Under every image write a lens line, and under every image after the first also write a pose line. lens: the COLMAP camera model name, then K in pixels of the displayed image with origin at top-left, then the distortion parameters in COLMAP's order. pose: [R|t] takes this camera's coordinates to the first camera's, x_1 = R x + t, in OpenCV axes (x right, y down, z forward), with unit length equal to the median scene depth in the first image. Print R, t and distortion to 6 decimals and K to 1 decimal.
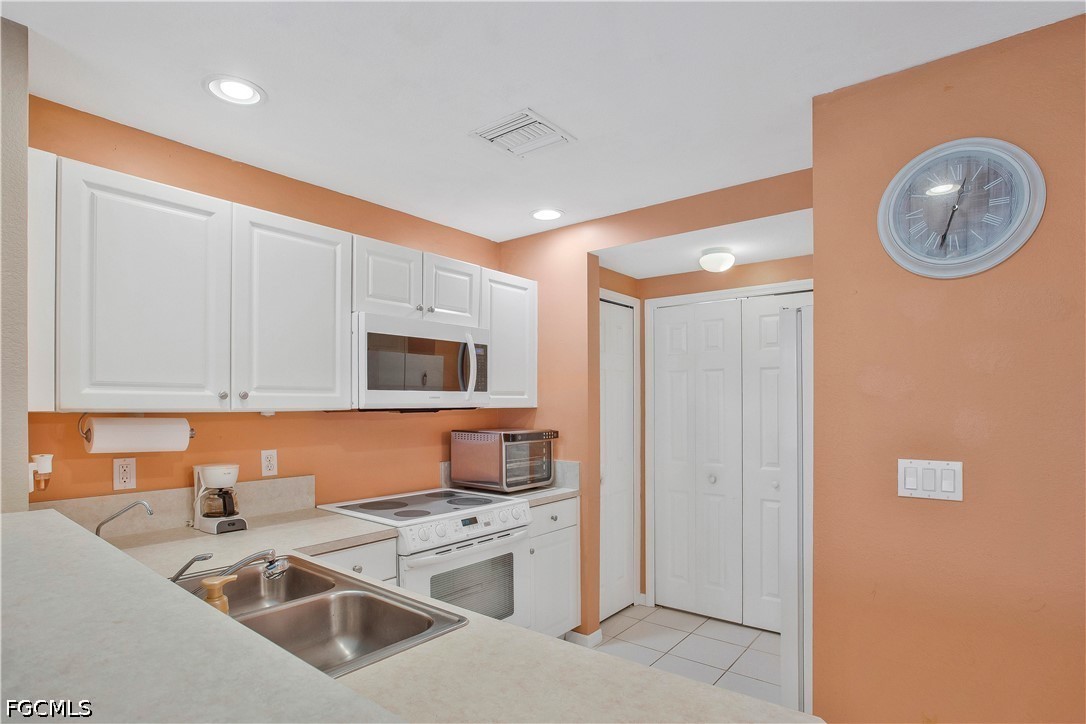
lens RADIAL K [[560.4, 0, 540.3], [0, 560.4, 402.3], [0, 0, 1]] dist [-0.084447, 0.036265]
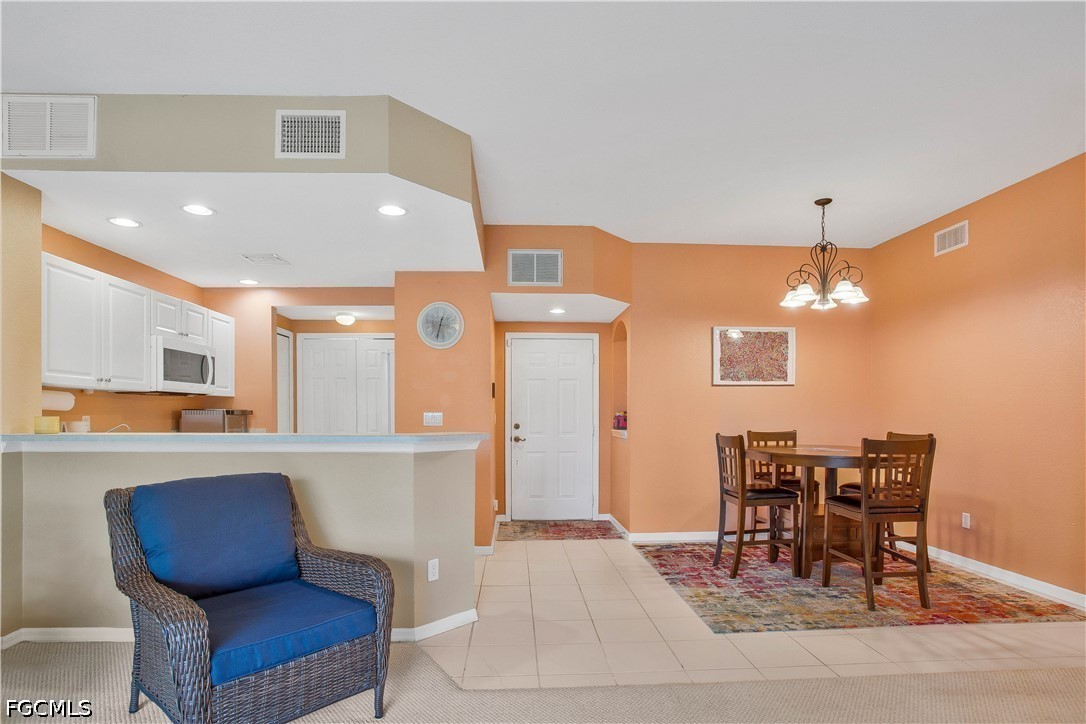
lens RADIAL K [[557.5, 0, 514.6], [0, 557.5, 425.0], [0, 0, 1]] dist [-0.025985, -0.000728]
pose [[0.779104, -0.008202, 0.626841, -0.457355], [-0.005374, 0.999790, 0.019761, 0.066359], [-0.626872, -0.018764, 0.778897, -0.905442]]
